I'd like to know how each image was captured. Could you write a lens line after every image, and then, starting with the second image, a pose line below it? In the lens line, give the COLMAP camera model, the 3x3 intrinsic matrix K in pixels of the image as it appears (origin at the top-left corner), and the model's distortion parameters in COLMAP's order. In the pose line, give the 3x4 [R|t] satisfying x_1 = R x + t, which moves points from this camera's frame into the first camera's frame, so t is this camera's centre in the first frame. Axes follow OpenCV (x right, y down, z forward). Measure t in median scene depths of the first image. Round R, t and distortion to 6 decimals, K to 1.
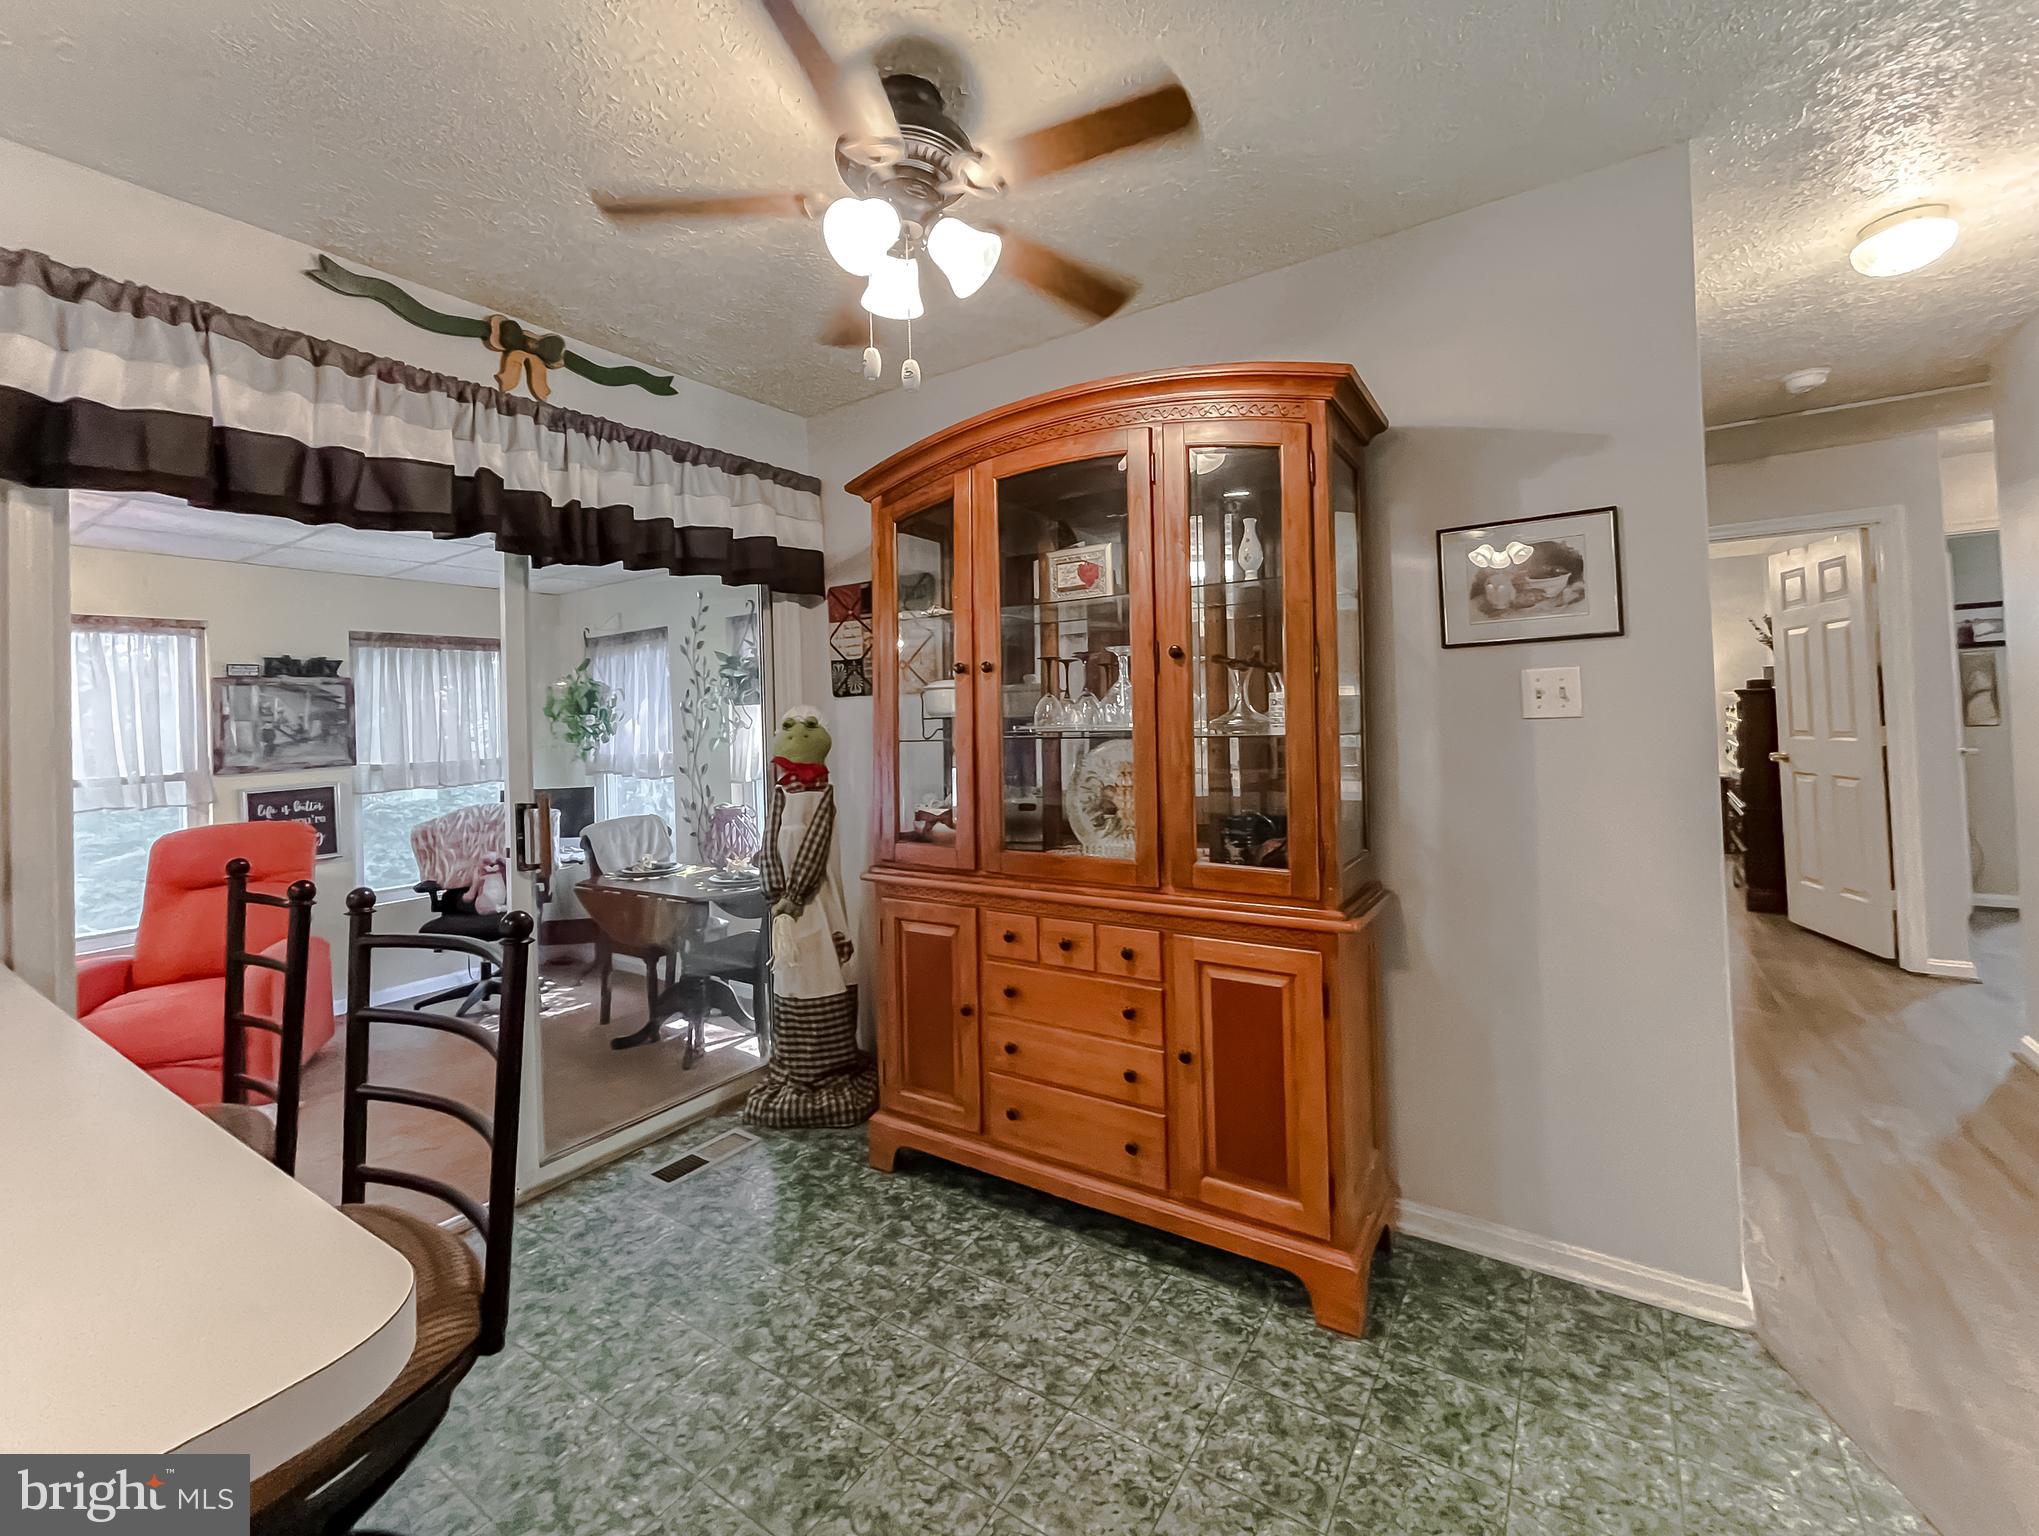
lens RADIAL K [[858.5, 0, 996.4], [0, 858.5, 702.4], [0, 0, 1]] dist [-0.006197, -0.000370]
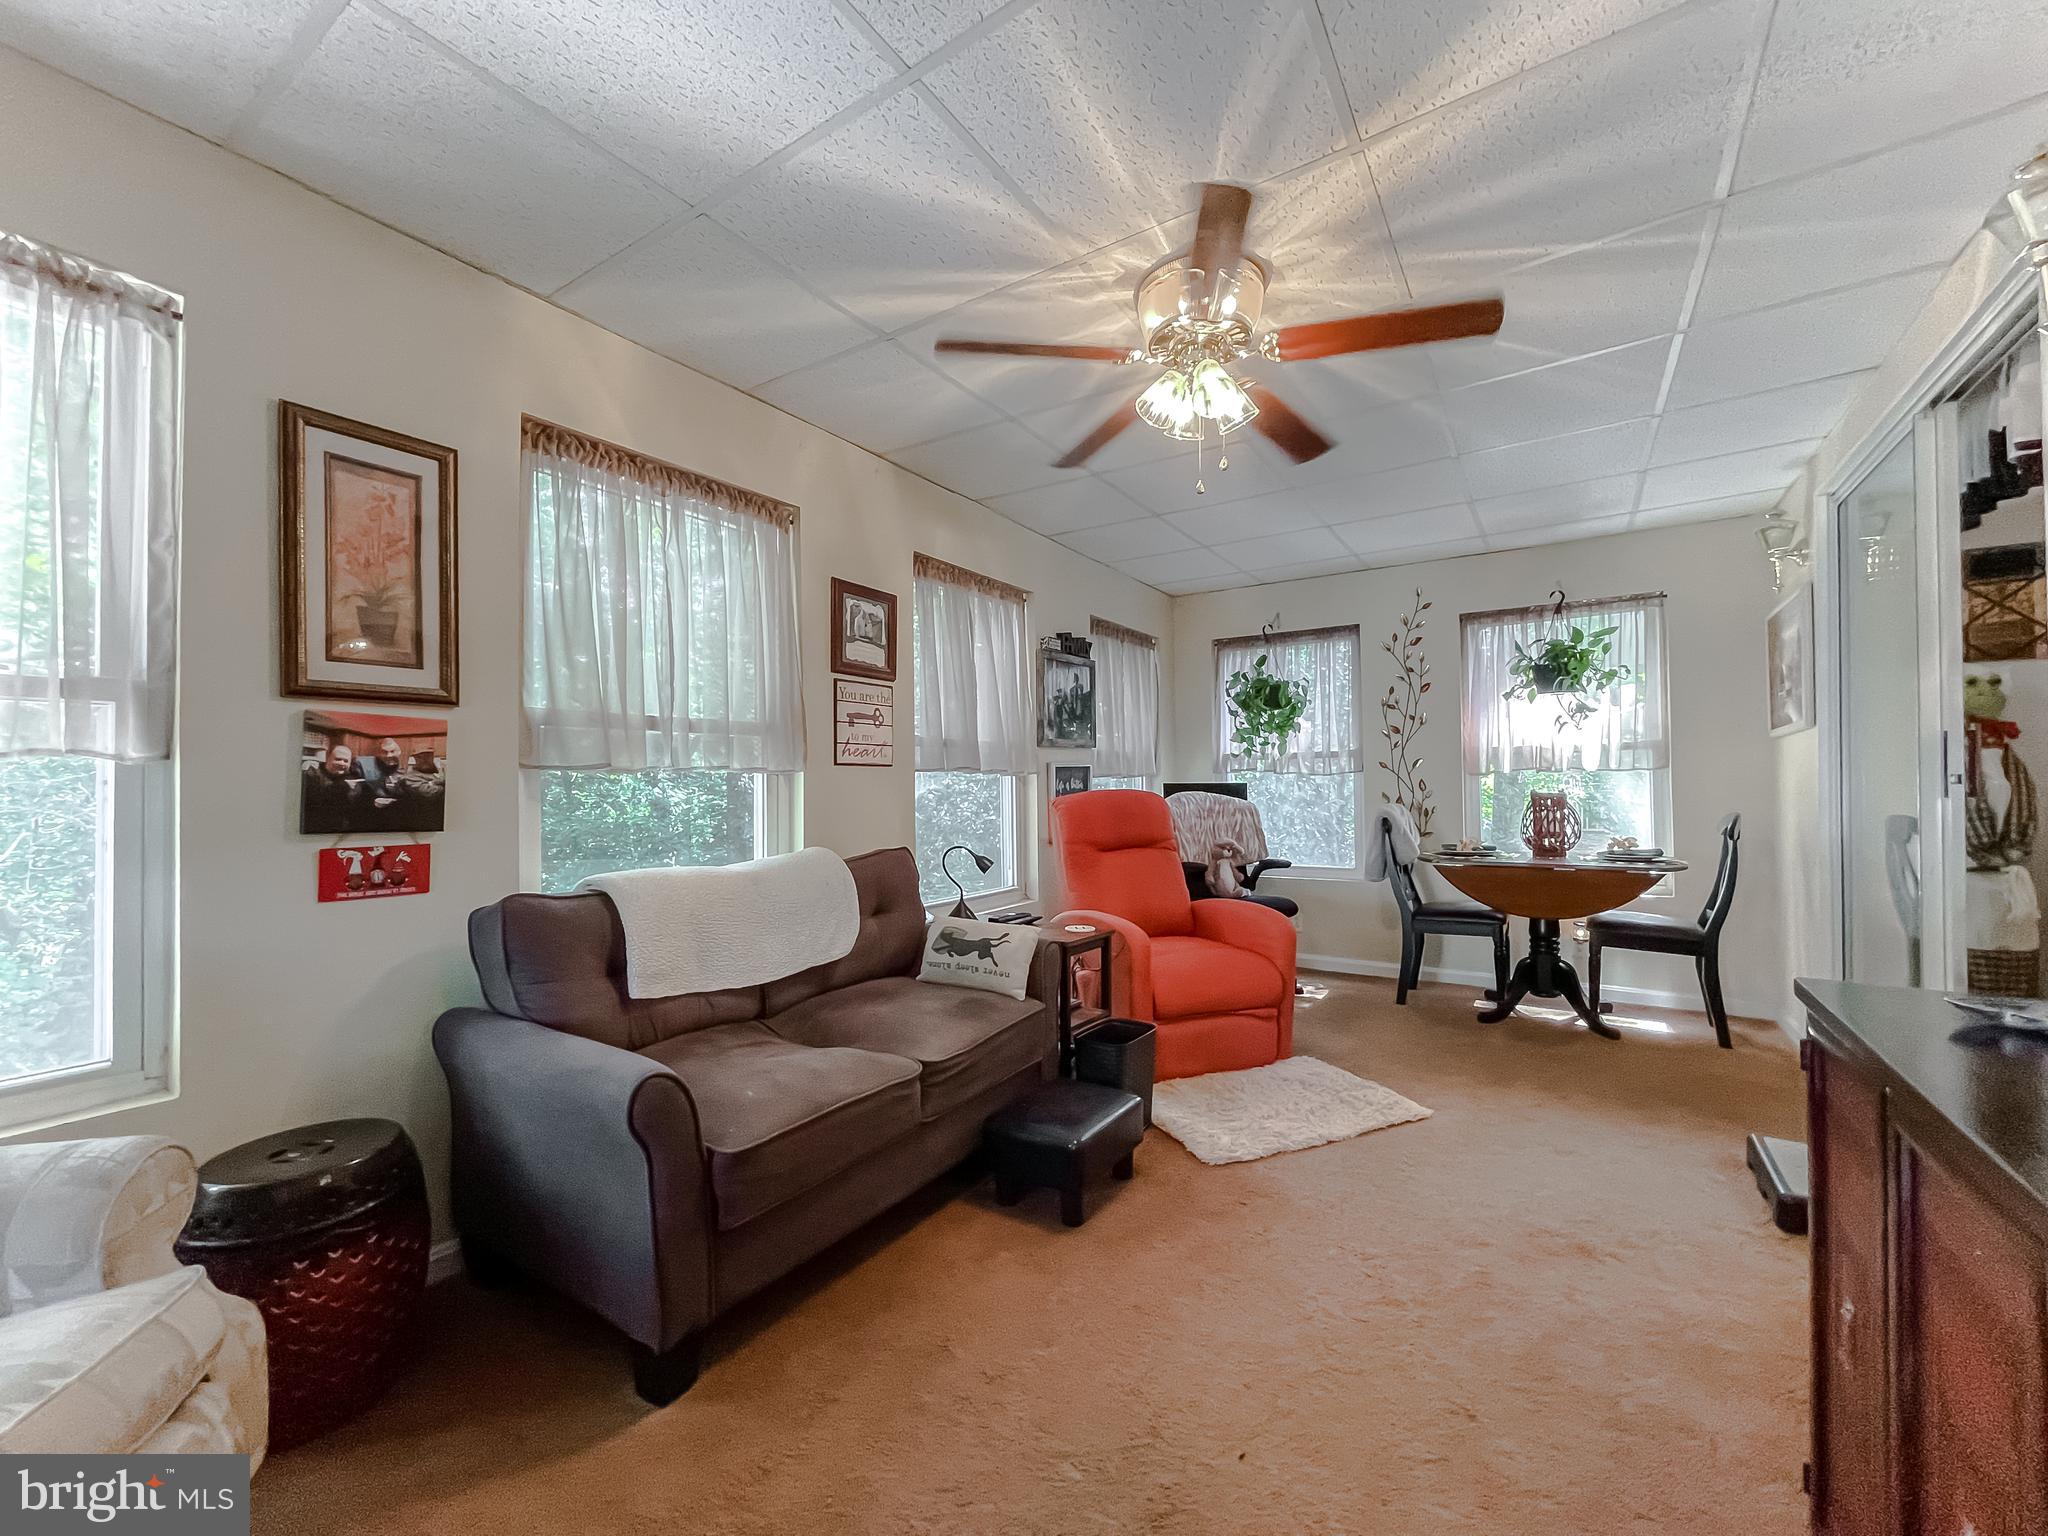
lens RADIAL K [[836.4, 0, 1025.1], [0, 836.4, 768.9], [0, 0, 1]] dist [-0.003501, 0.001218]
pose [[0.999378, 0.030003, 0.018542, -1.786298], [-0.030024, 0.999549, 0.000875, 0.210008], [-0.018508, -0.001431, 0.999828, 0.048048]]
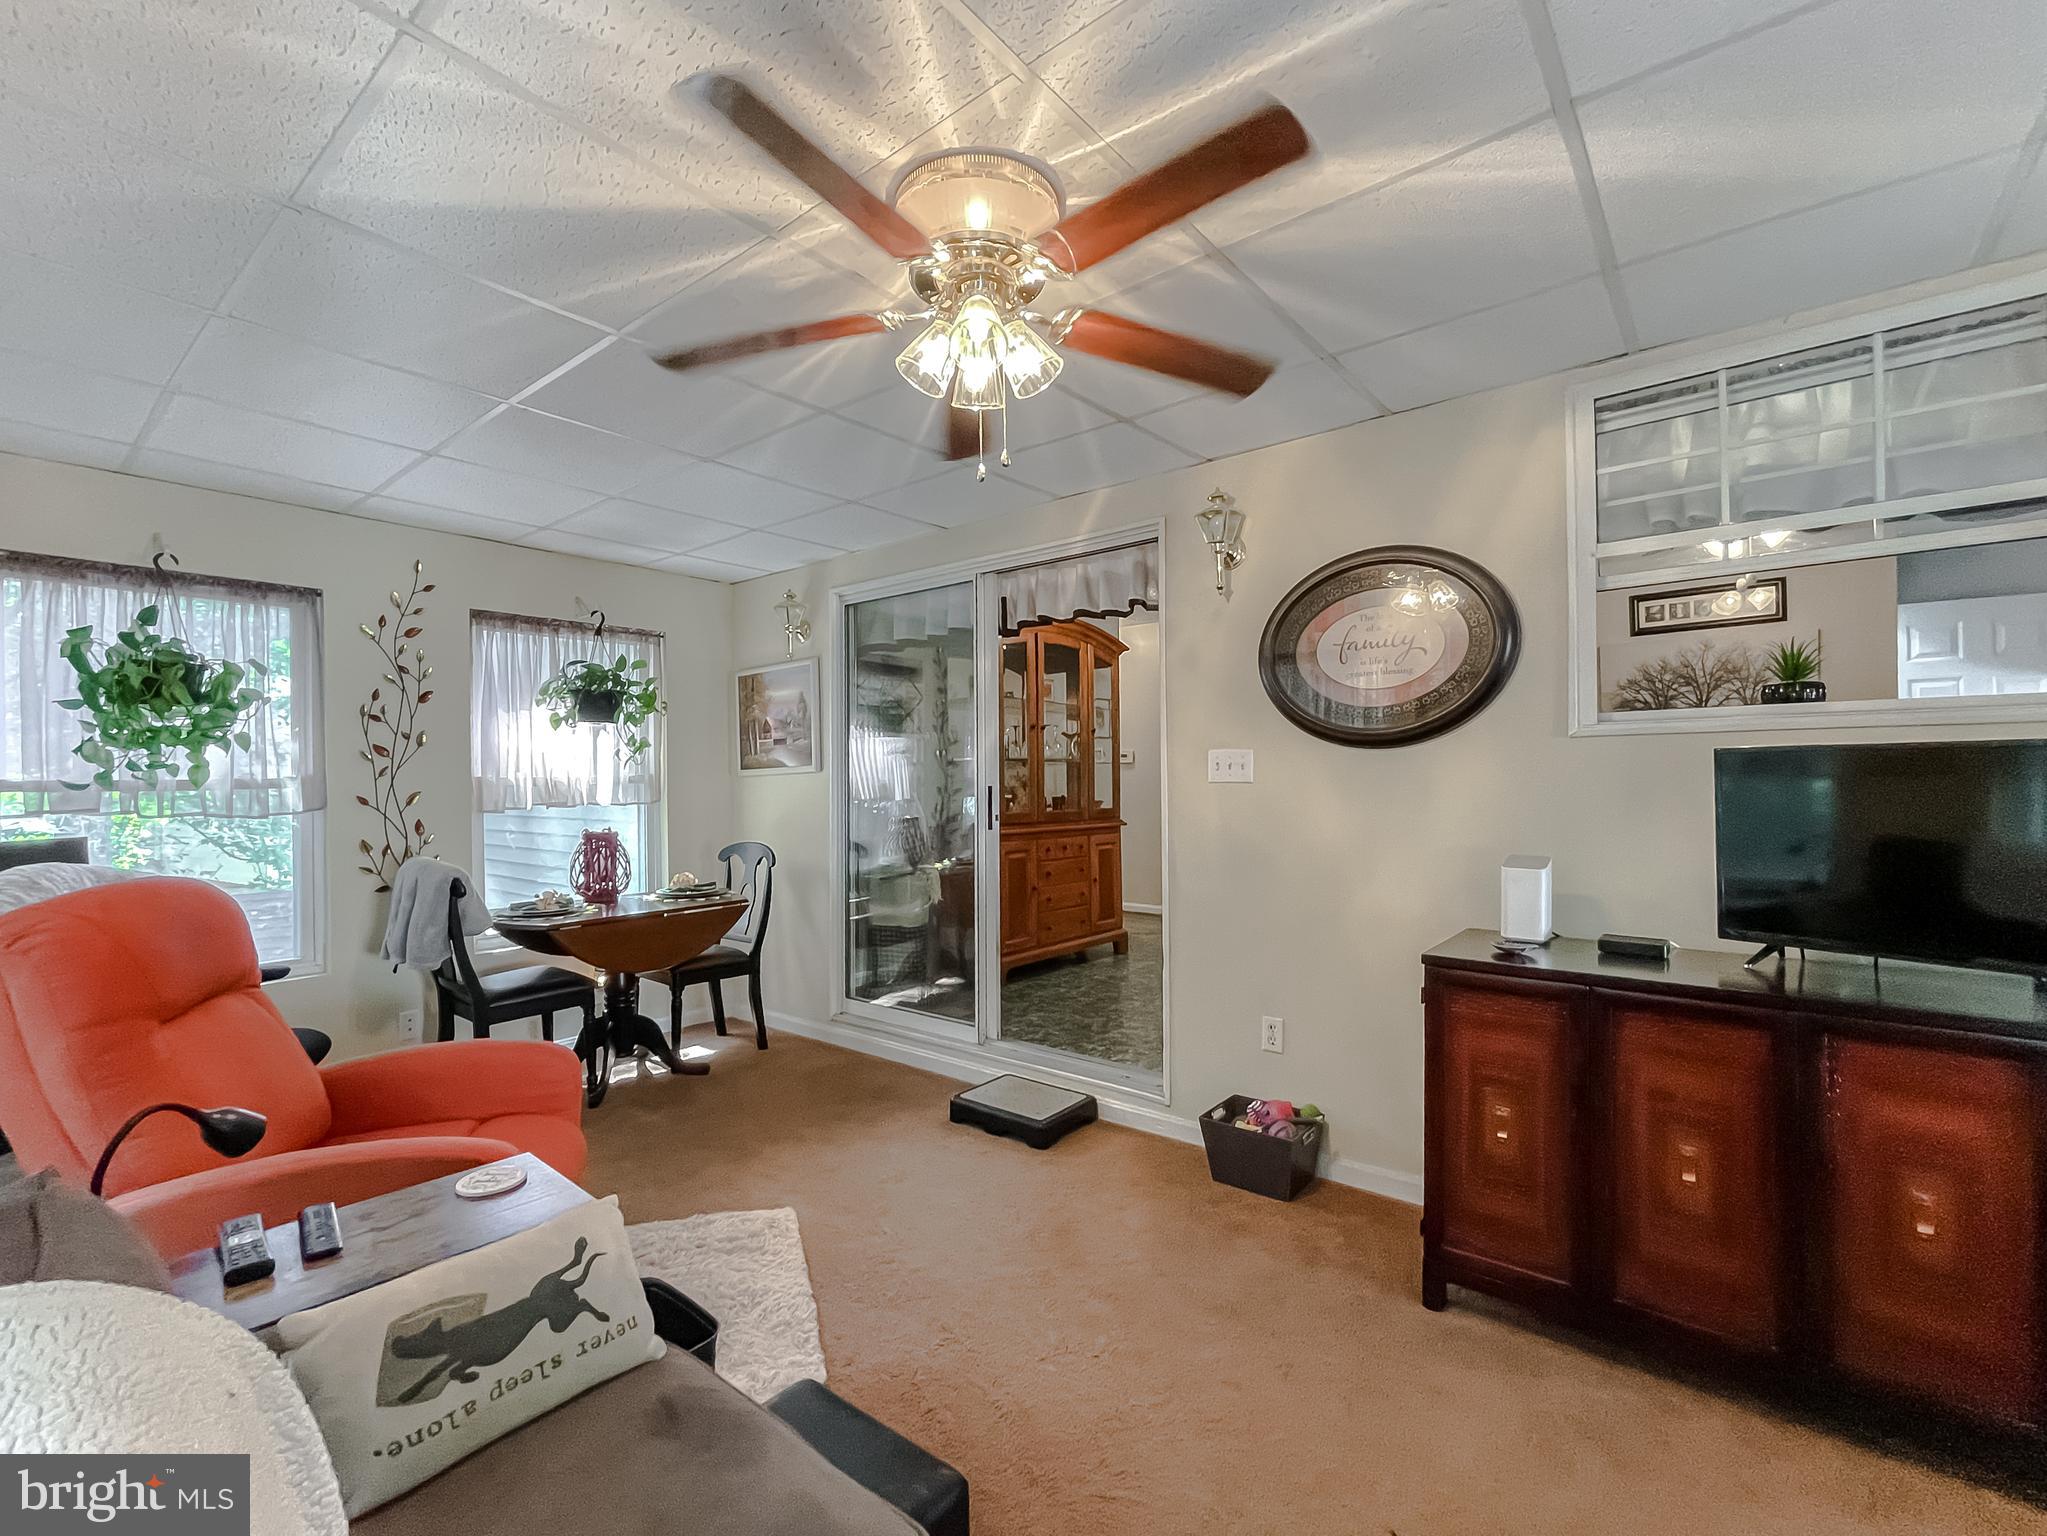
lens RADIAL K [[889.3, 0, 1017.3], [0, 889.3, 773.5], [0, 0, 1]] dist [-0.011432, 0.000402]
pose [[0.087357, 0.040094, 0.995370, -2.306942], [-0.013969, 0.999141, -0.039020, 0.170642], [-0.996079, -0.010495, 0.087842, 0.888631]]
